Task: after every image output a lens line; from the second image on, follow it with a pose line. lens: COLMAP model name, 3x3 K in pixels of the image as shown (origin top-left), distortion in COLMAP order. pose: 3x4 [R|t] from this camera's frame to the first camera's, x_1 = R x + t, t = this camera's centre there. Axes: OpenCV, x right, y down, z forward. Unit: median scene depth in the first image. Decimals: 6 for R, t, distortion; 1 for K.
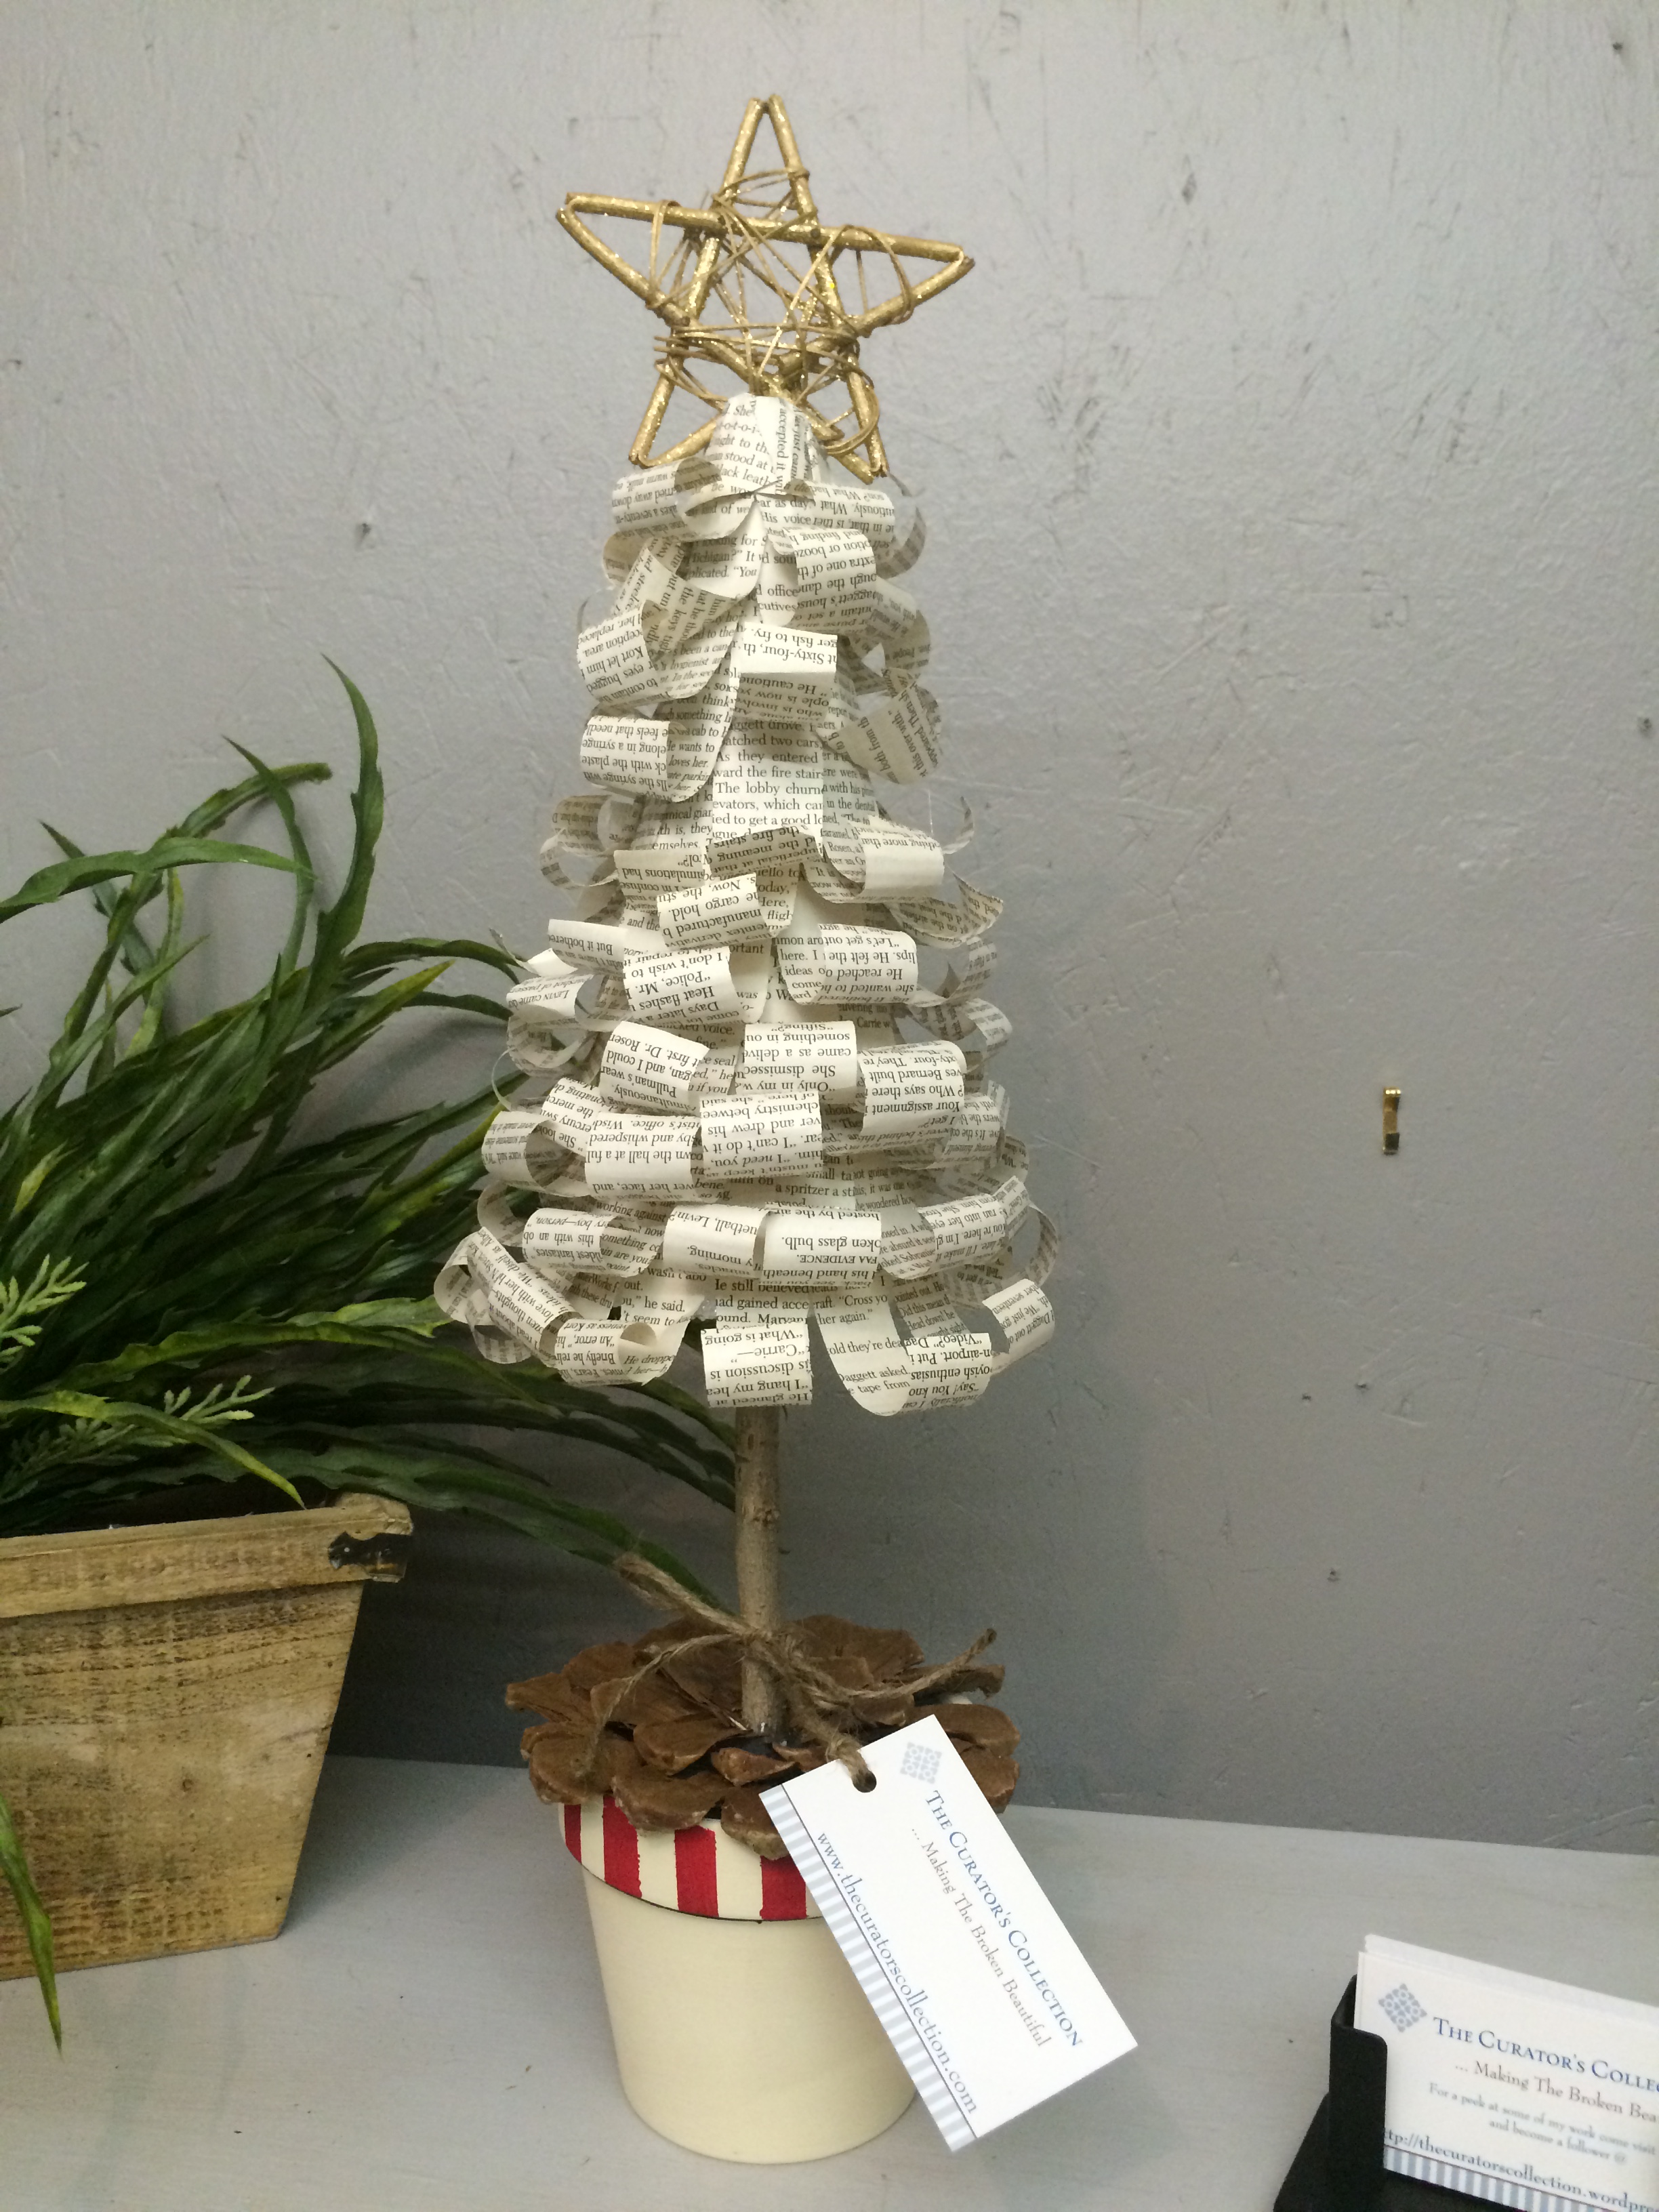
lens RADIAL K [[1919.0, 0, 837.4], [0, 1919.0, 1107.7], [0, 0, 1]] dist [0.071770, -0.037313]
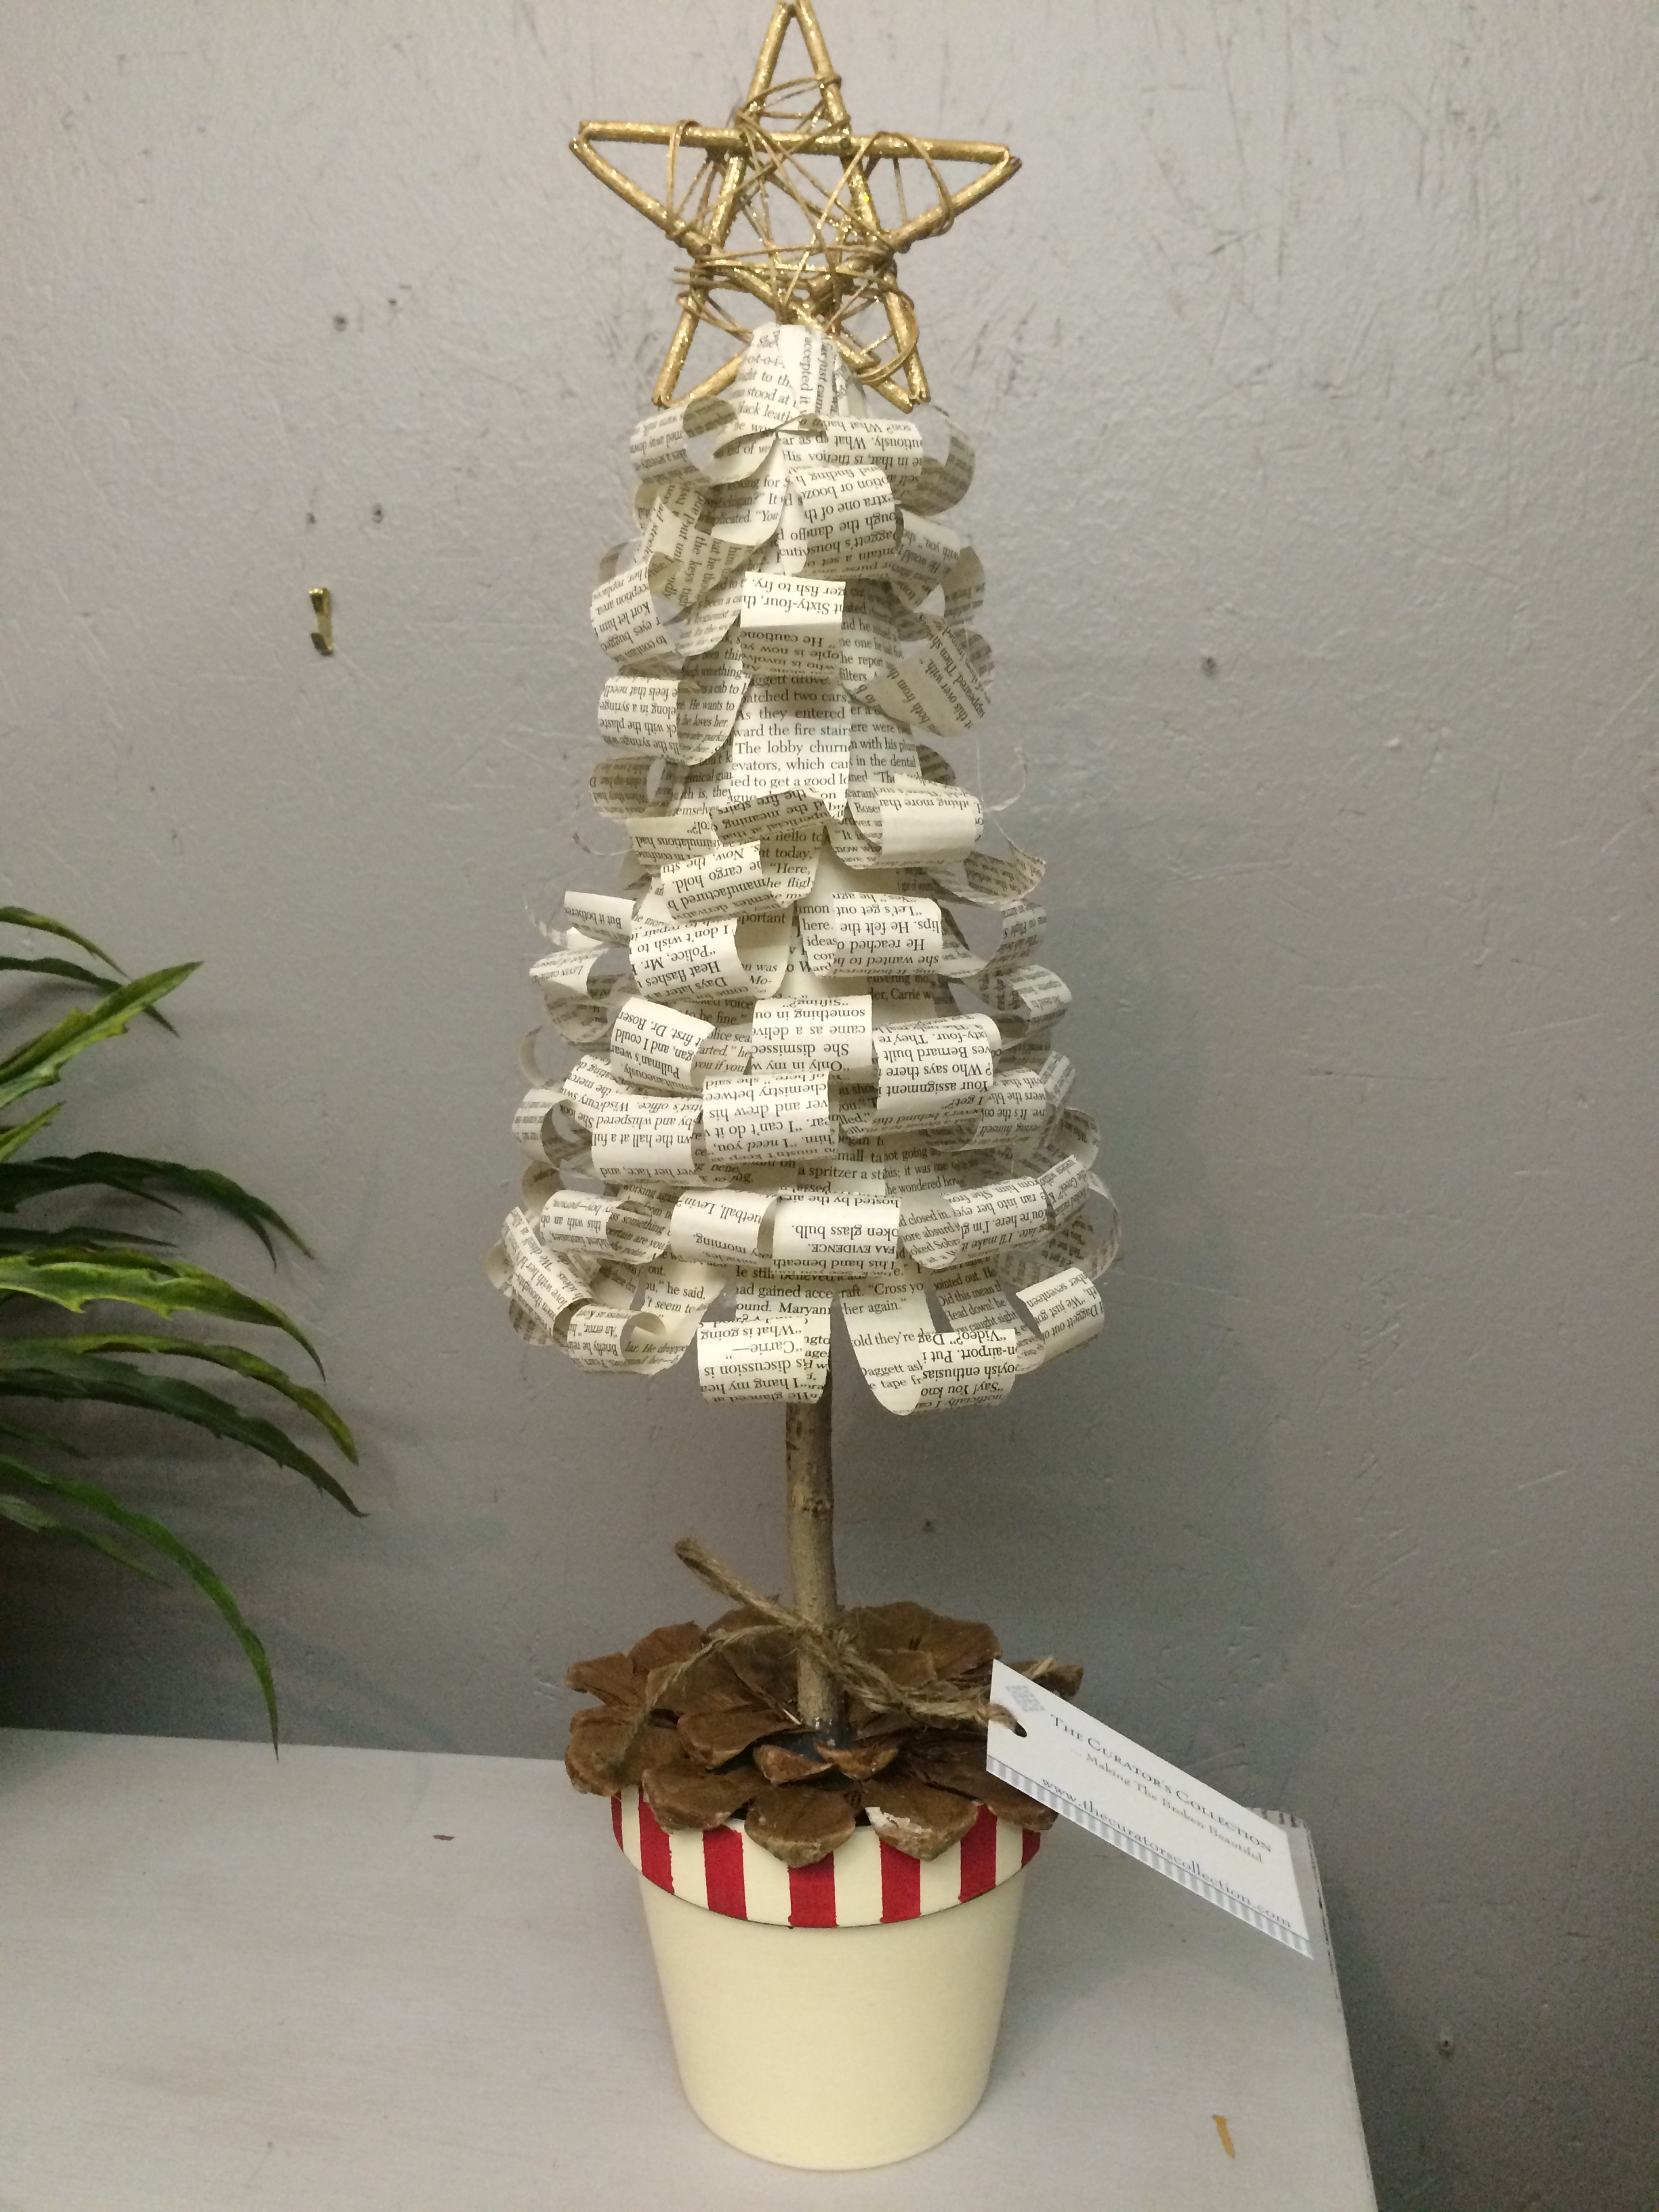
lens RADIAL K [[1919.0, 0, 834.5], [0, 1919.0, 1102.4], [0, 0, 1]] dist [0.071770, -0.037313]
pose [[0.987824, 0.000748, -0.155573, 0.131945], [0.004813, 0.999363, 0.035368, -0.025208], [0.155501, -0.035686, 0.987191, 0.065021]]
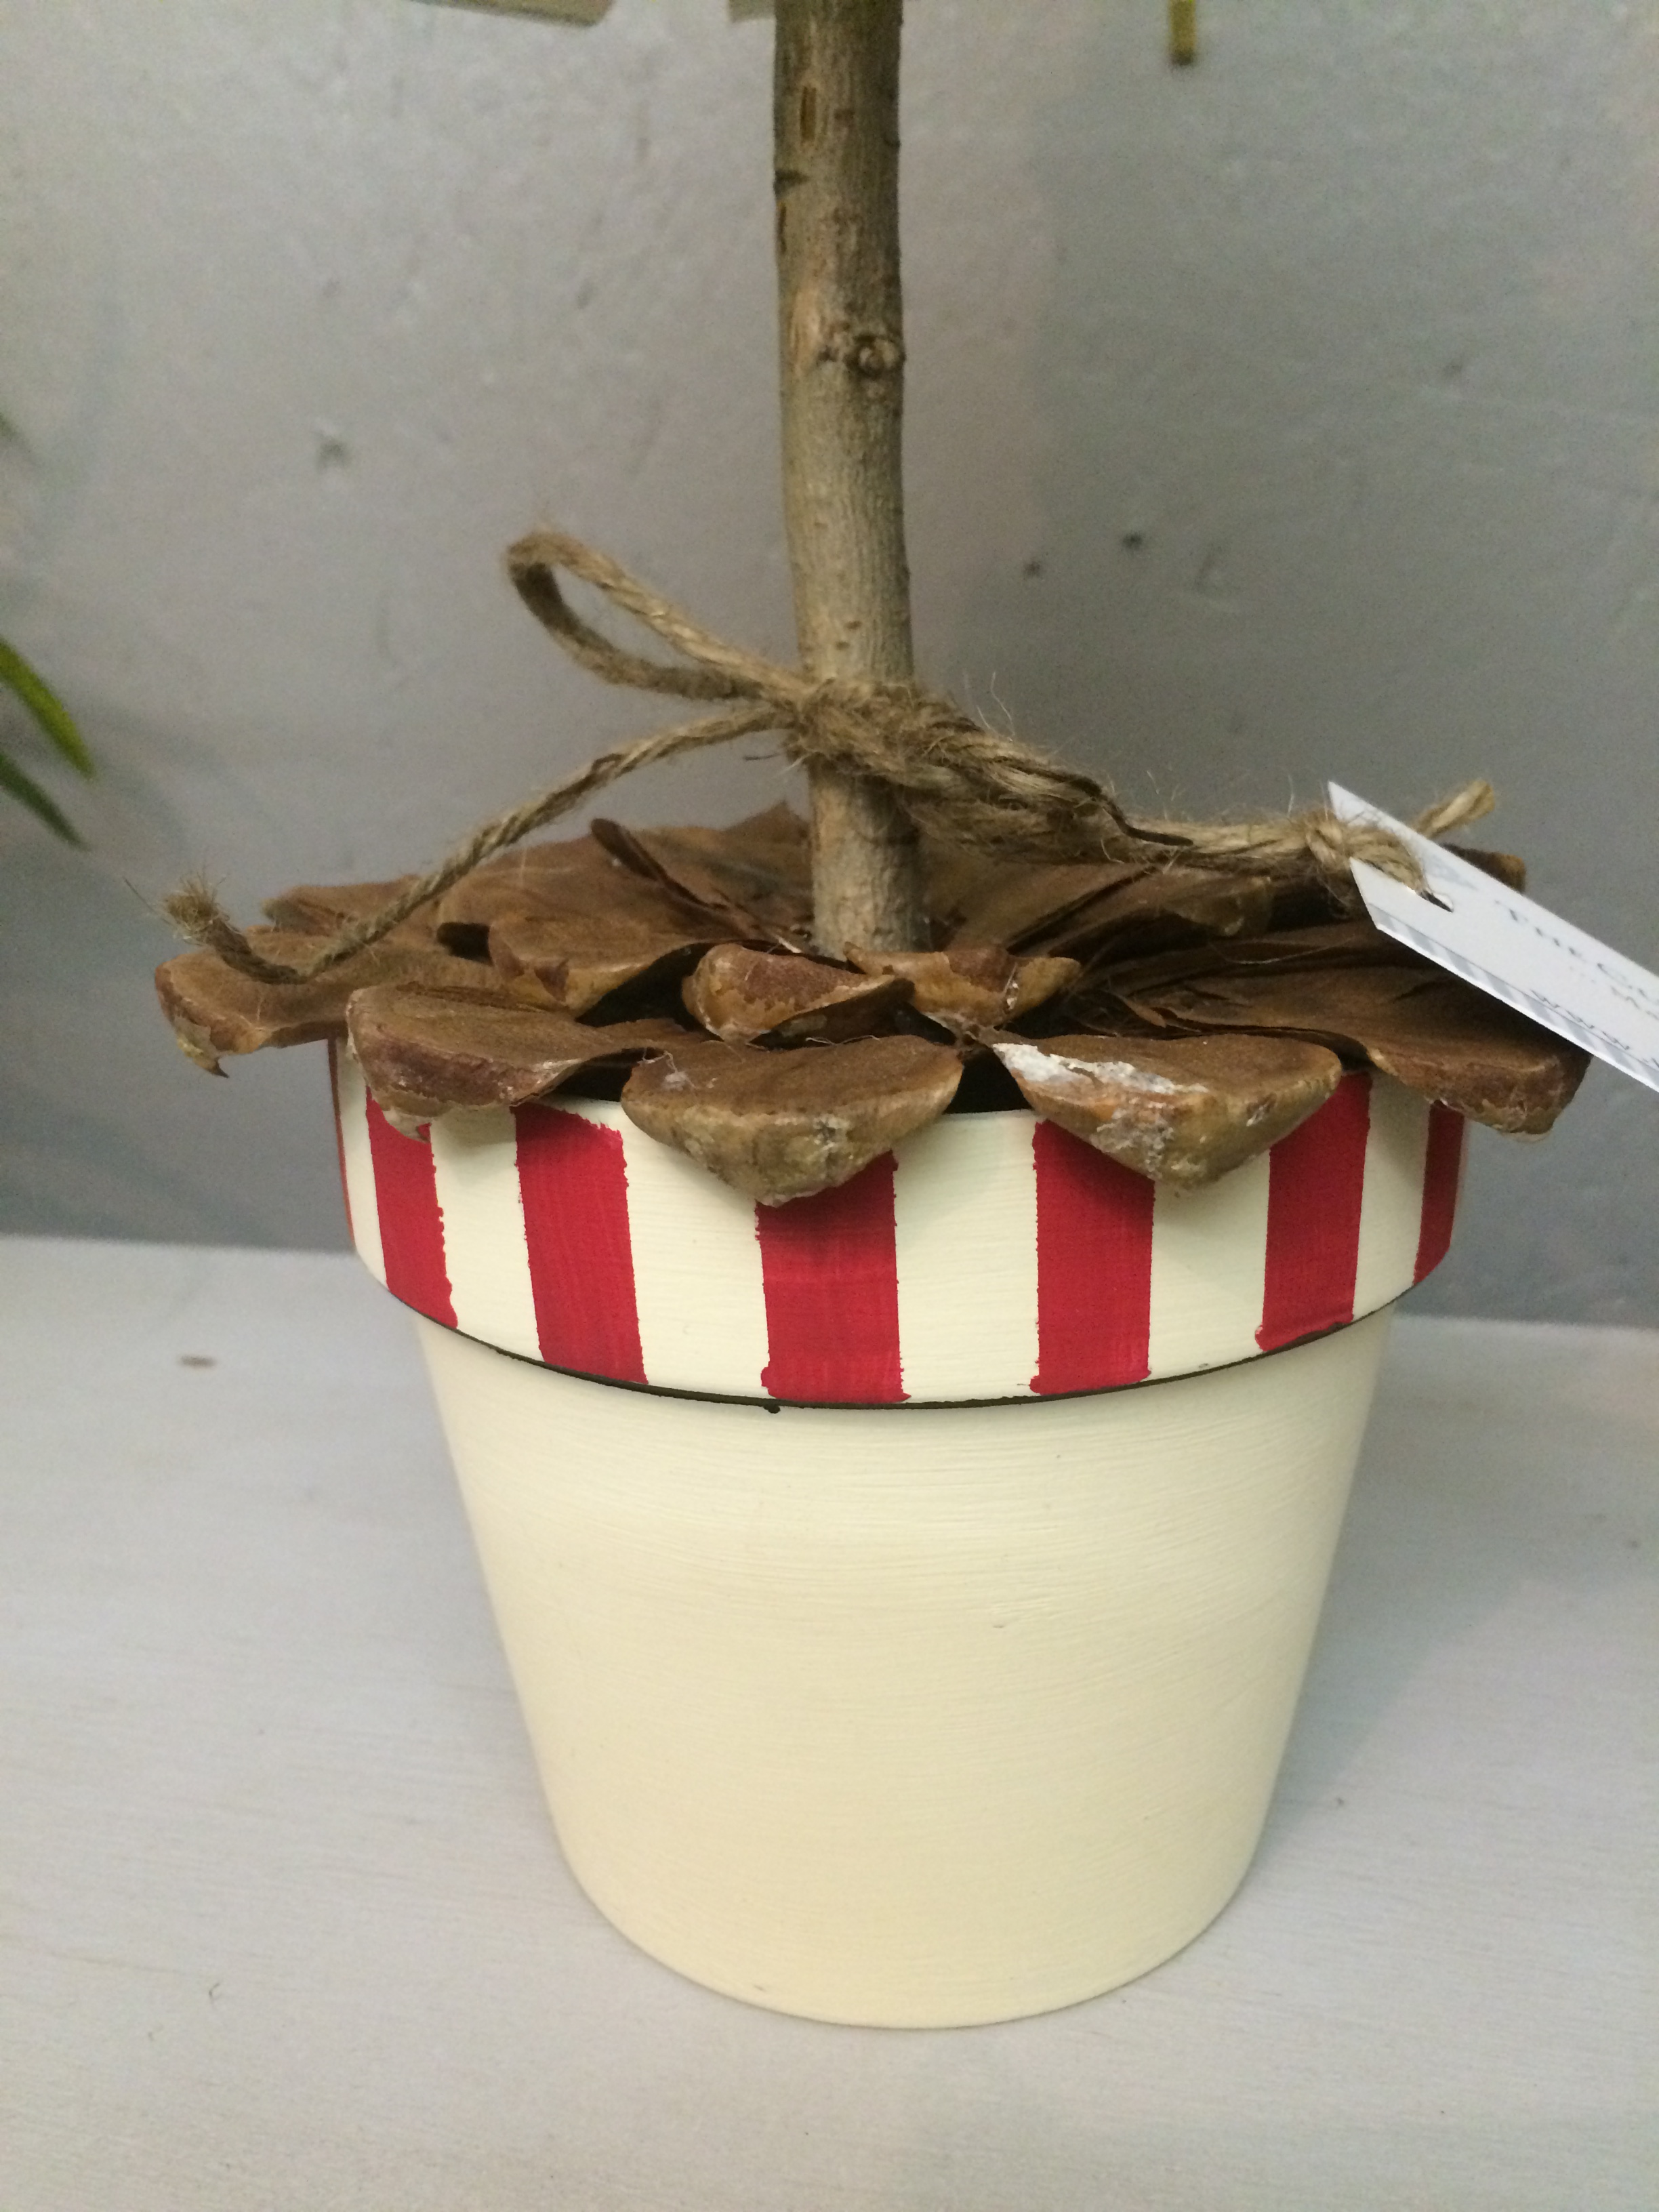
lens RADIAL K [[1919.0, 0, 831.6], [0, 1919.0, 1094.0], [0, 0, 1]] dist [0.071770, -0.037313]
pose [[0.979143, 0.026731, -0.201404, 0.035784], [0.007056, 0.986235, 0.165200, 0.312661], [0.203048, -0.163176, 0.965477, 0.693746]]
